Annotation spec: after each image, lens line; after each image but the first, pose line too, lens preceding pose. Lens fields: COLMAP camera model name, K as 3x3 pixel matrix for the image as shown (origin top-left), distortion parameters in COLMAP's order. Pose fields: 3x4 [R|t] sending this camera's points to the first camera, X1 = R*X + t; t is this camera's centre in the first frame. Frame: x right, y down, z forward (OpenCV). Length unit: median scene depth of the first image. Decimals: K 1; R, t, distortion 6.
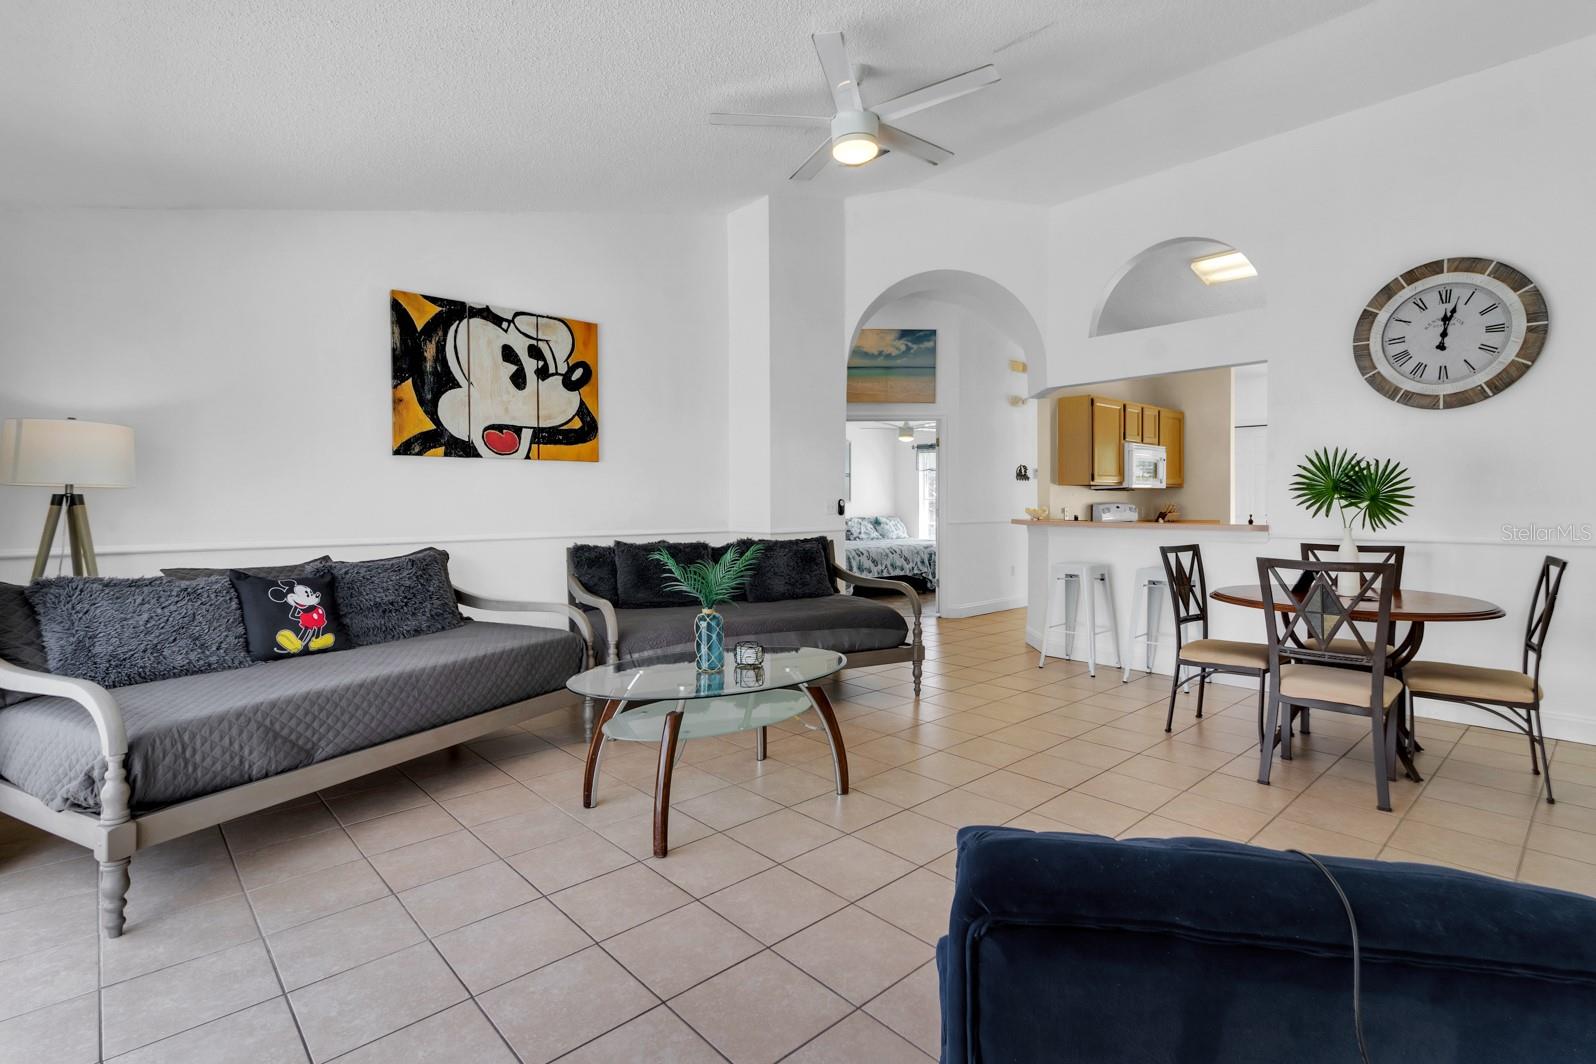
lens RADIAL K [[773.5, 0, 810.3], [0, 773.5, 487.6], [0, 0, 1]] dist [0.007130, 0.000989]
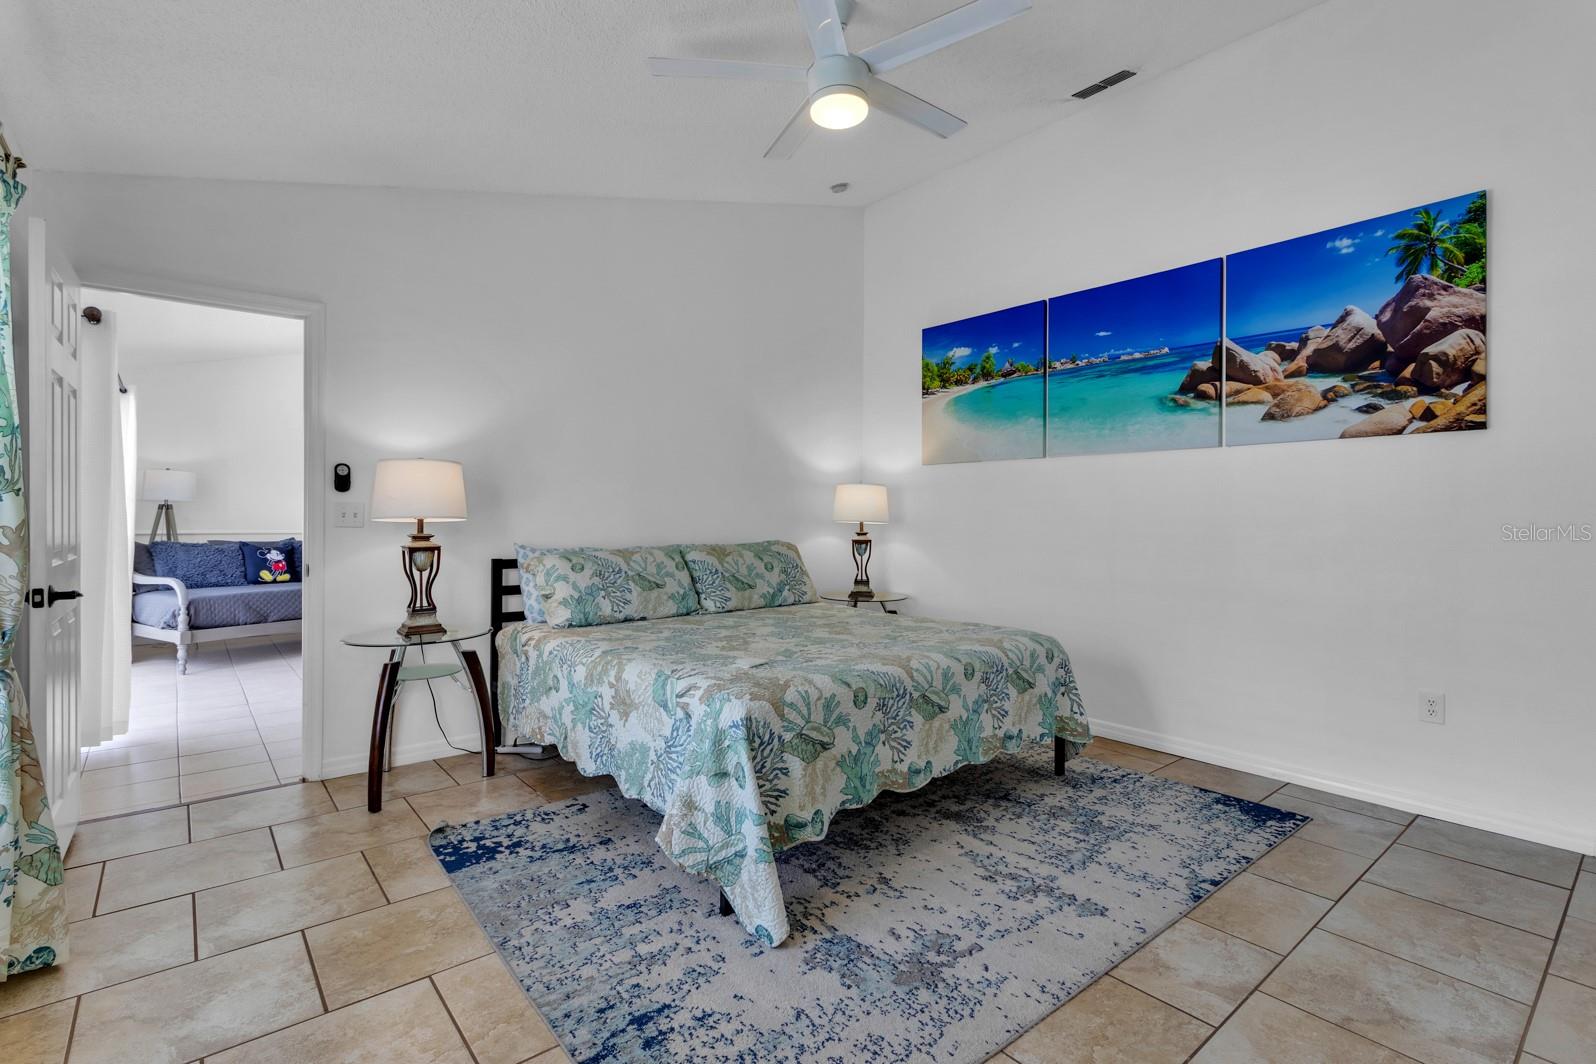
lens RADIAL K [[773.5, 0, 825.1], [0, 773.5, 489.8], [0, 0, 1]] dist [0.007130, 0.000989]
pose [[0.998833, -0.003433, -0.048170, 0.991175], [0.002349, 0.999743, -0.022547, 0.020912], [0.048235, 0.022408, 0.998585, -1.080934]]
